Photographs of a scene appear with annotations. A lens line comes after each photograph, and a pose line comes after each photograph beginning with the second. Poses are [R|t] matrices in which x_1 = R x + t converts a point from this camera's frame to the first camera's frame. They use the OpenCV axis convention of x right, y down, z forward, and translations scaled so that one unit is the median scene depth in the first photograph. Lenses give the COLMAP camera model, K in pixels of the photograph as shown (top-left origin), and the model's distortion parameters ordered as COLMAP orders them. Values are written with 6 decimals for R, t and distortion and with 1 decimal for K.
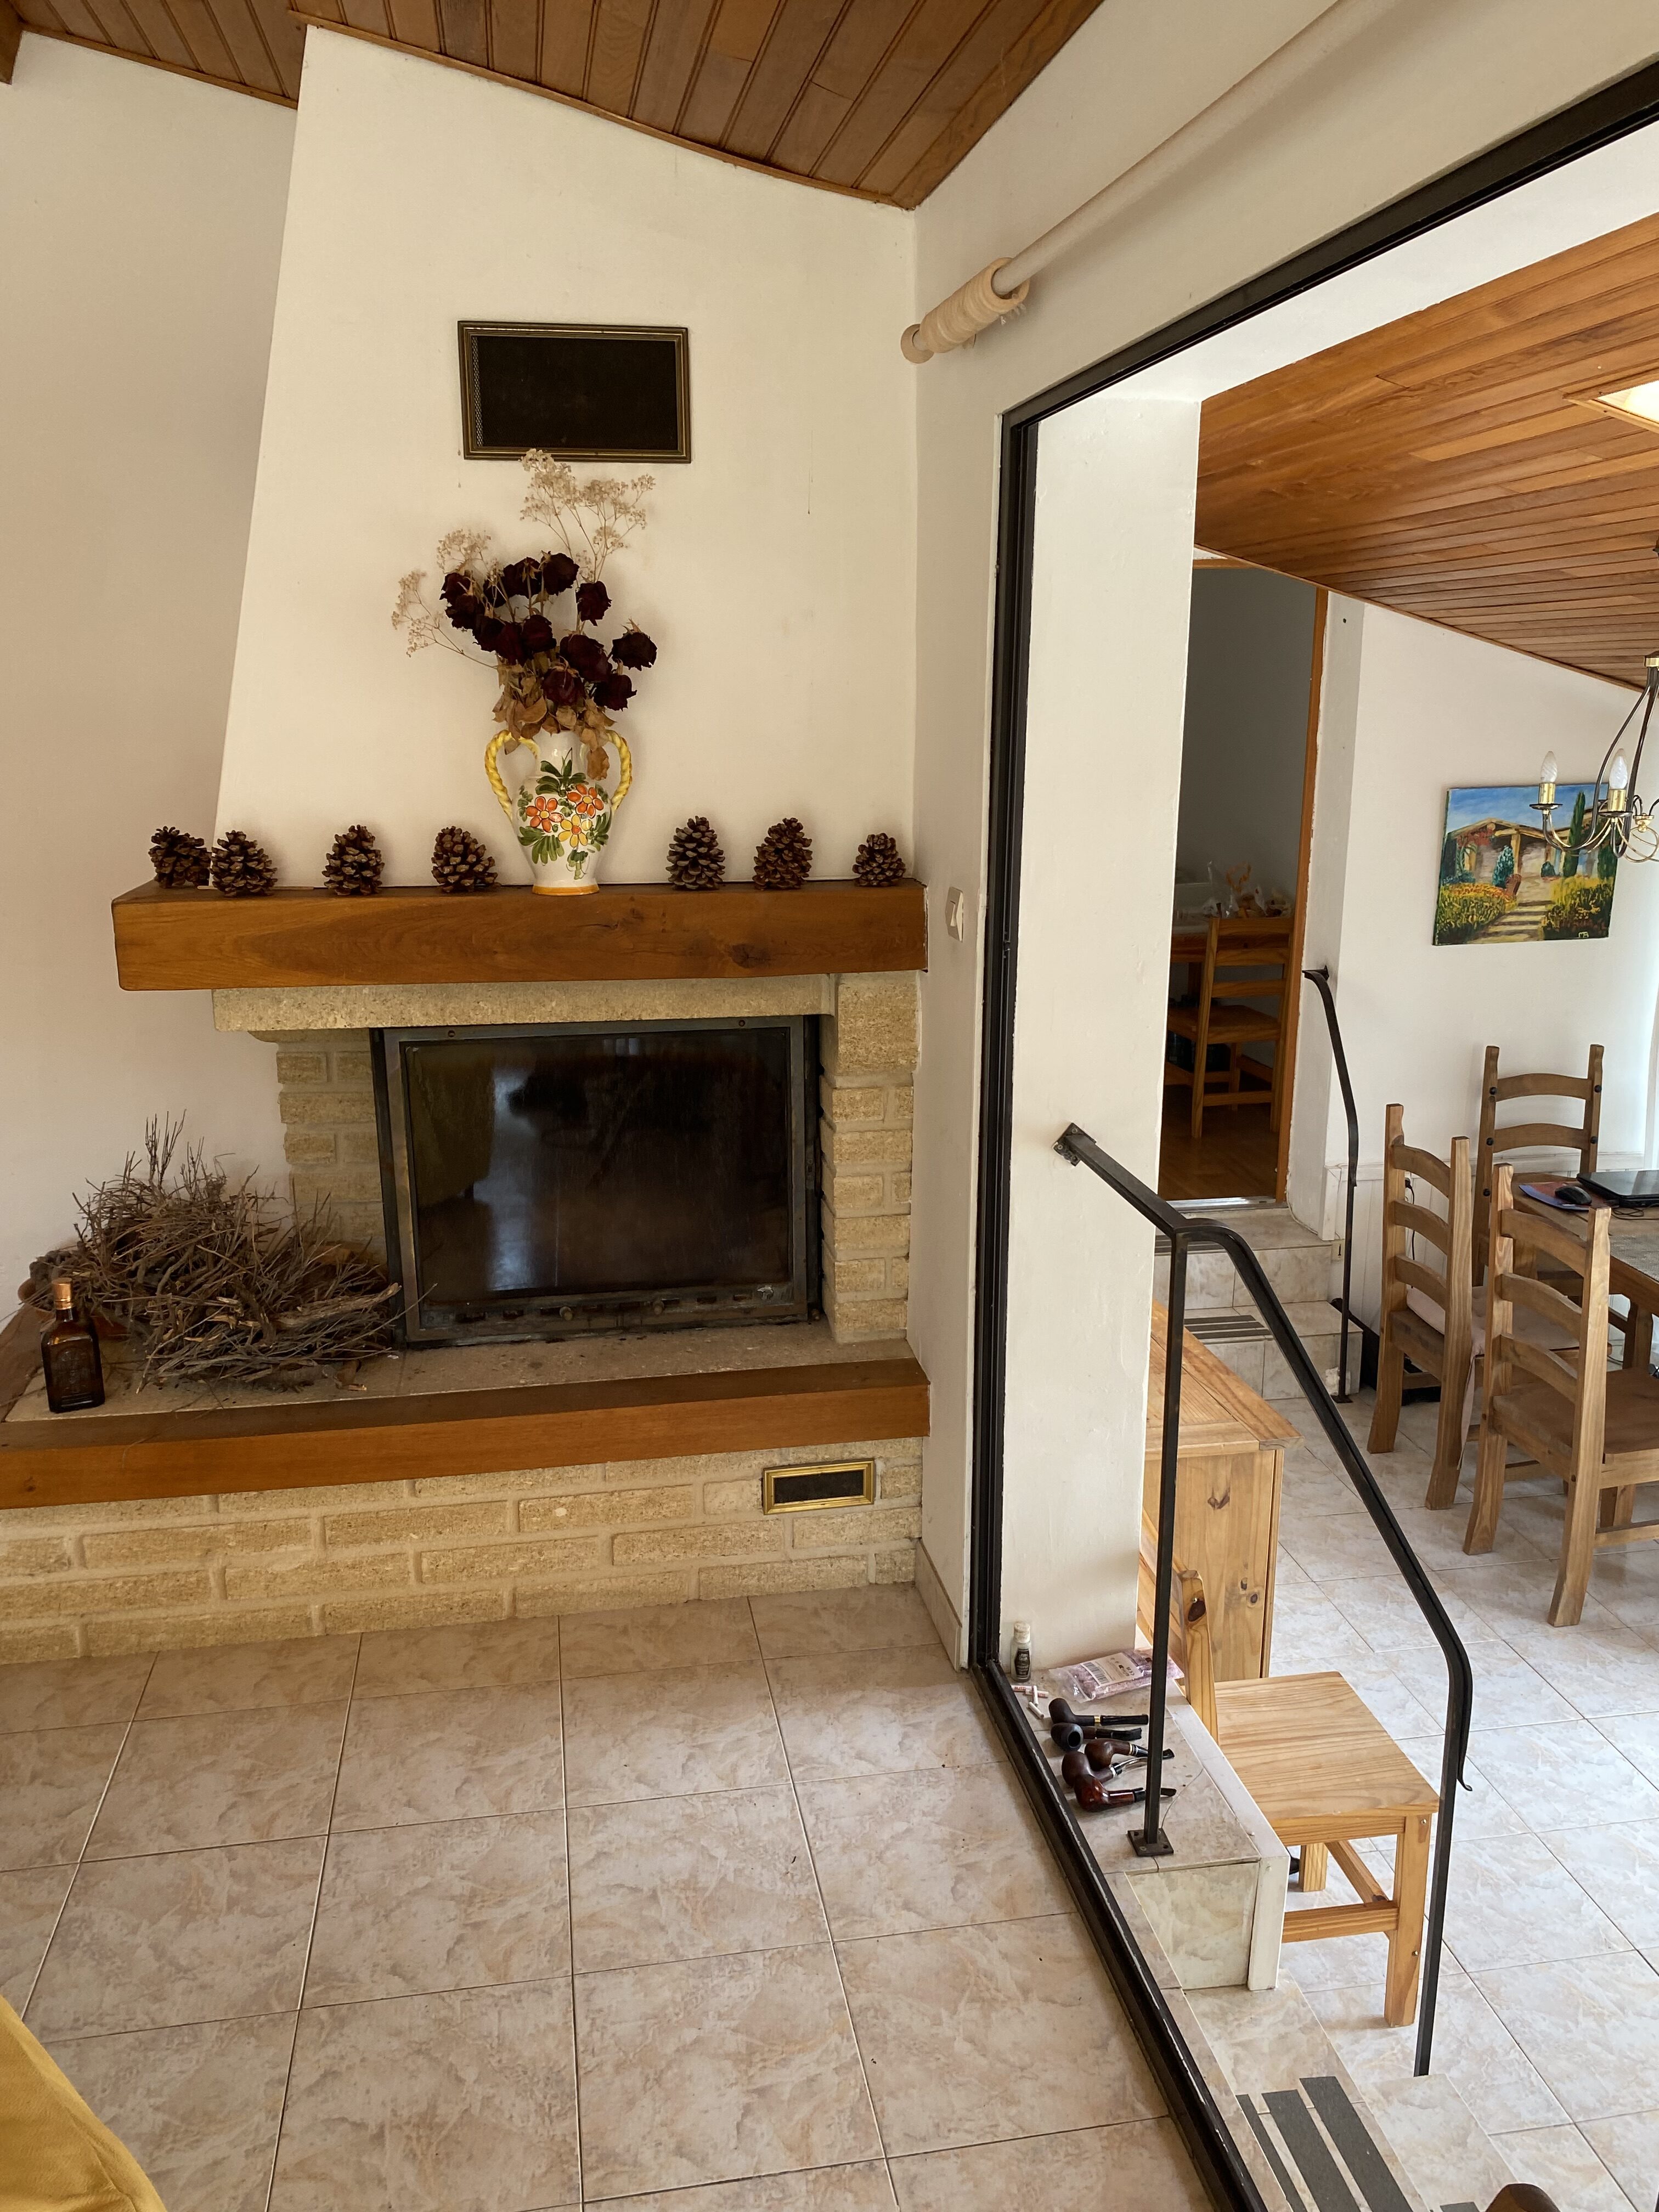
lens RADIAL K [[1672.5, 0, 823.2], [0, 1672.5, 1108.4], [0, 0, 1]] dist [0.055931, -0.094050]
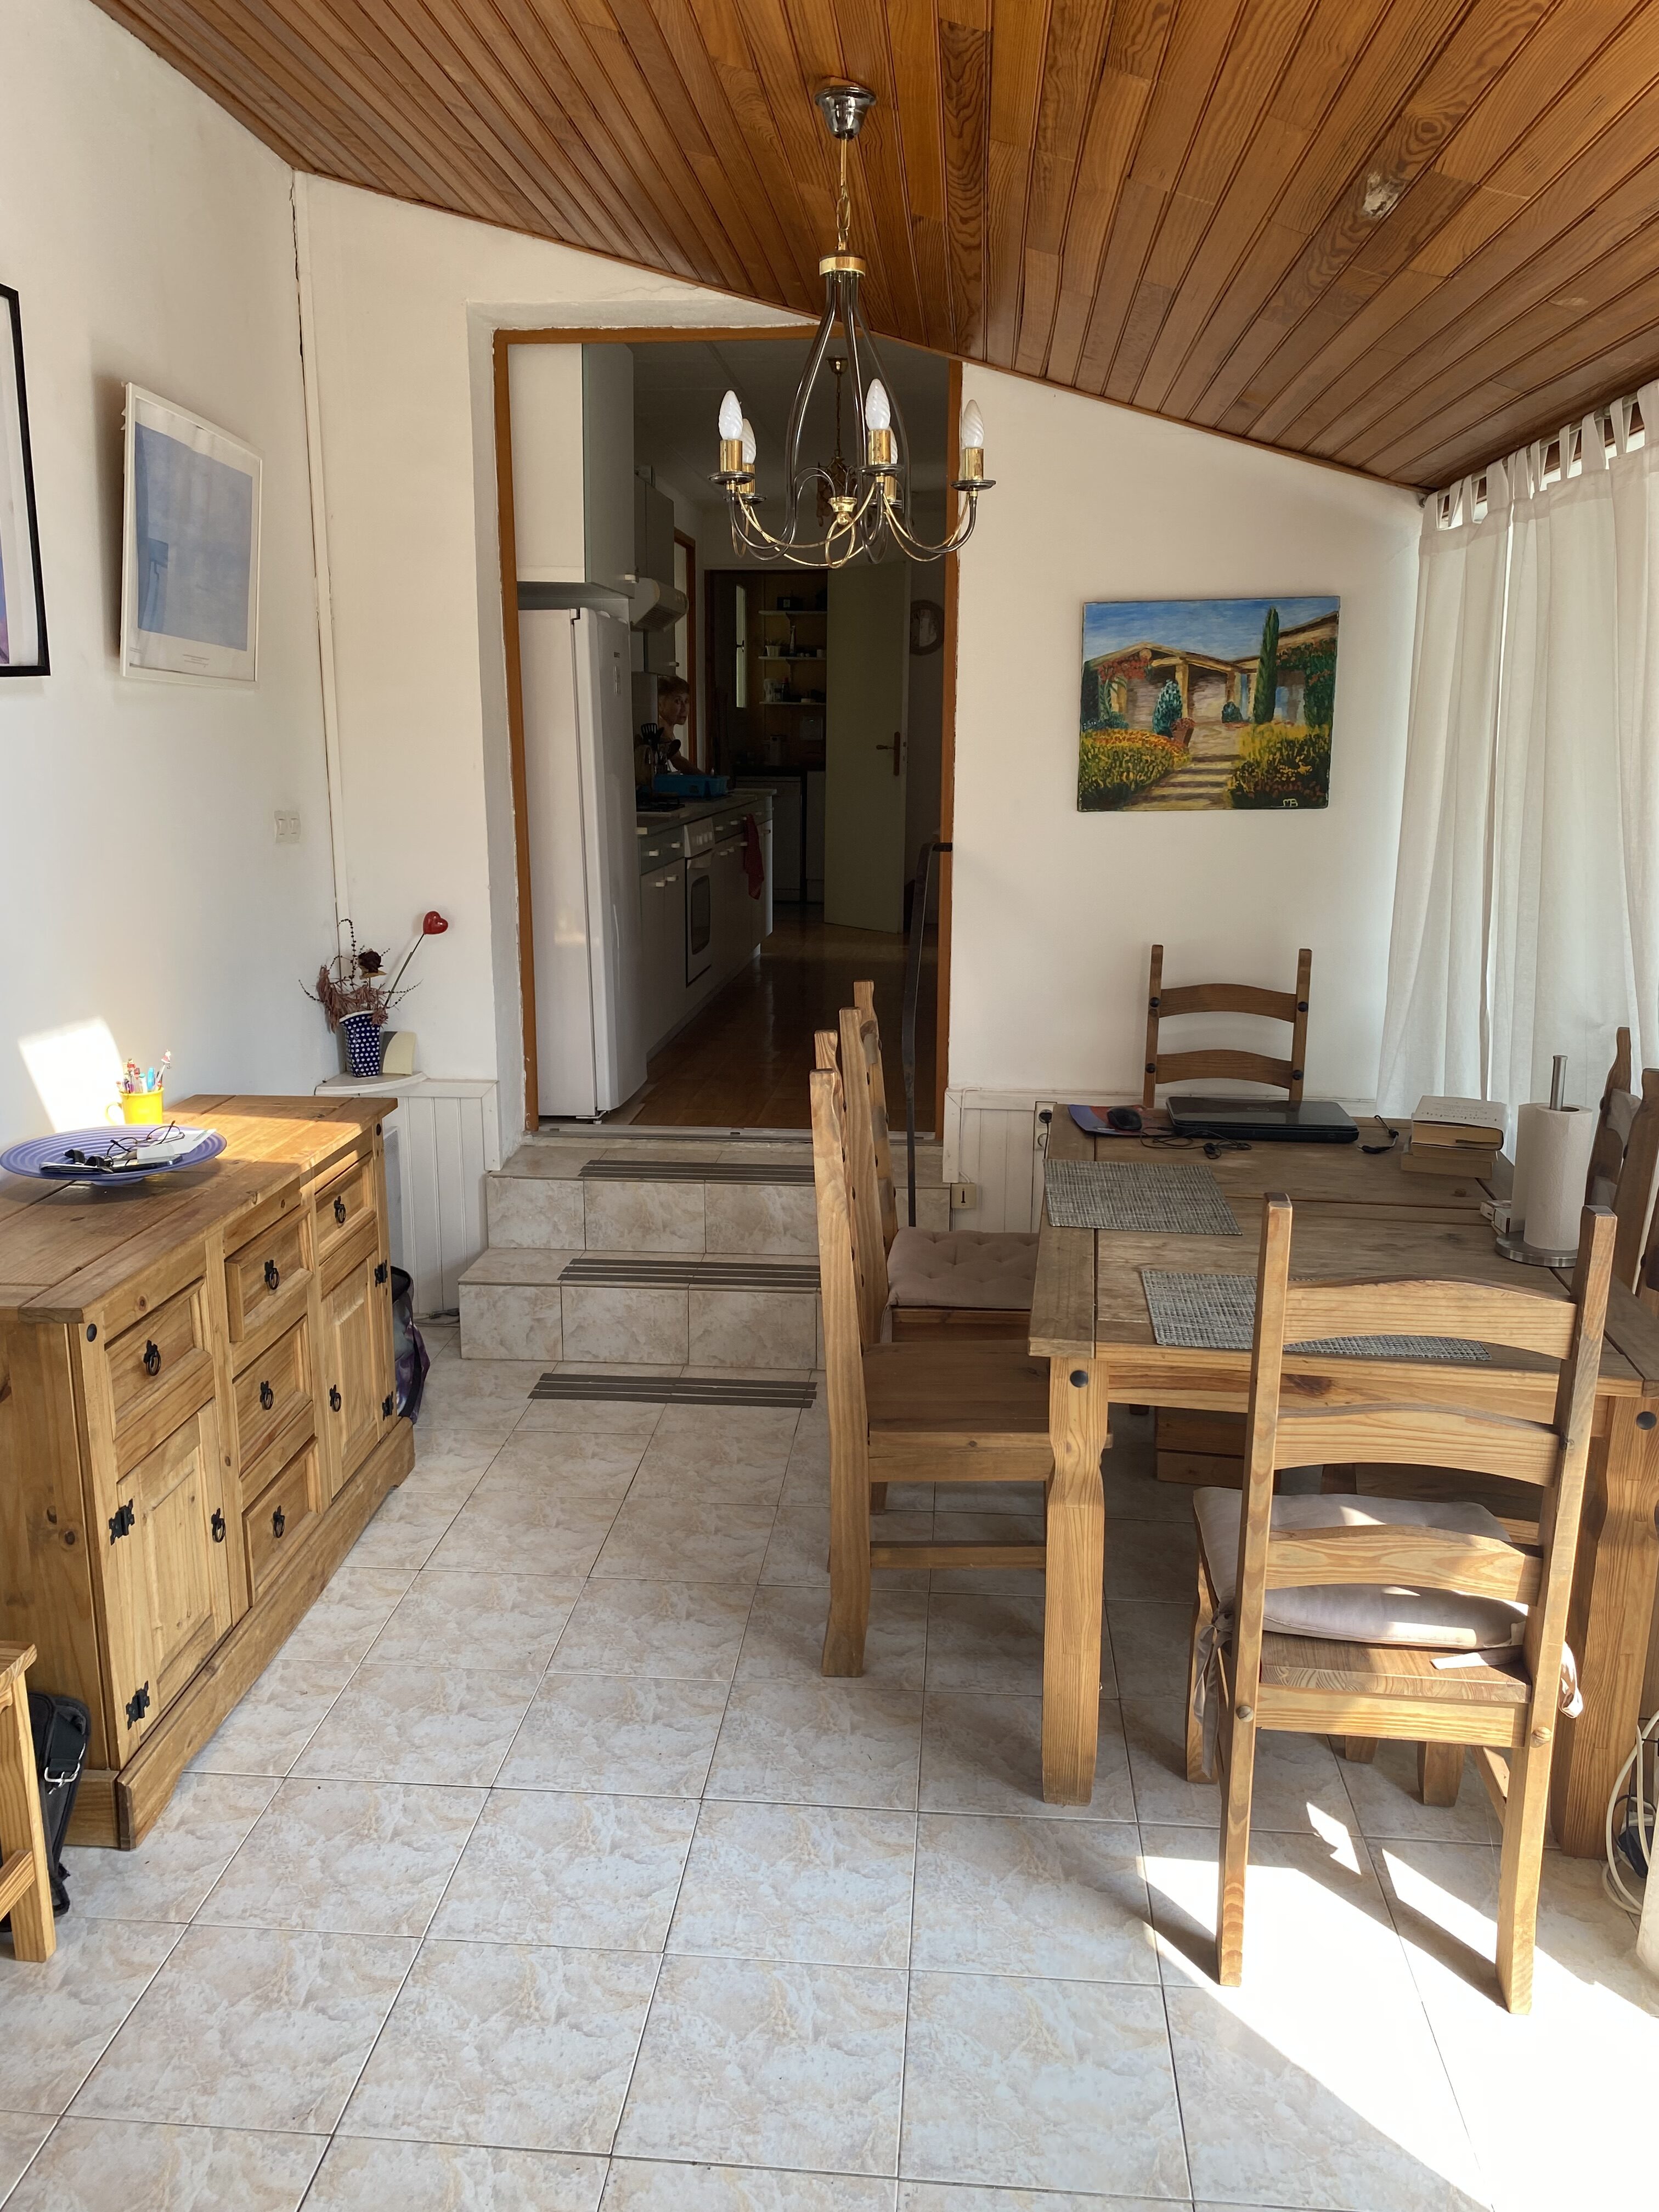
lens RADIAL K [[1672.5, 0, 834.7], [0, 1672.5, 1092.7], [0, 0, 1]] dist [0.055931, -0.094050]
pose [[0.968134, 0.055461, -0.244213, 0.450122], [-0.064008, 0.997579, -0.027196, 0.061201], [0.242113, 0.041961, 0.969340, 0.227689]]
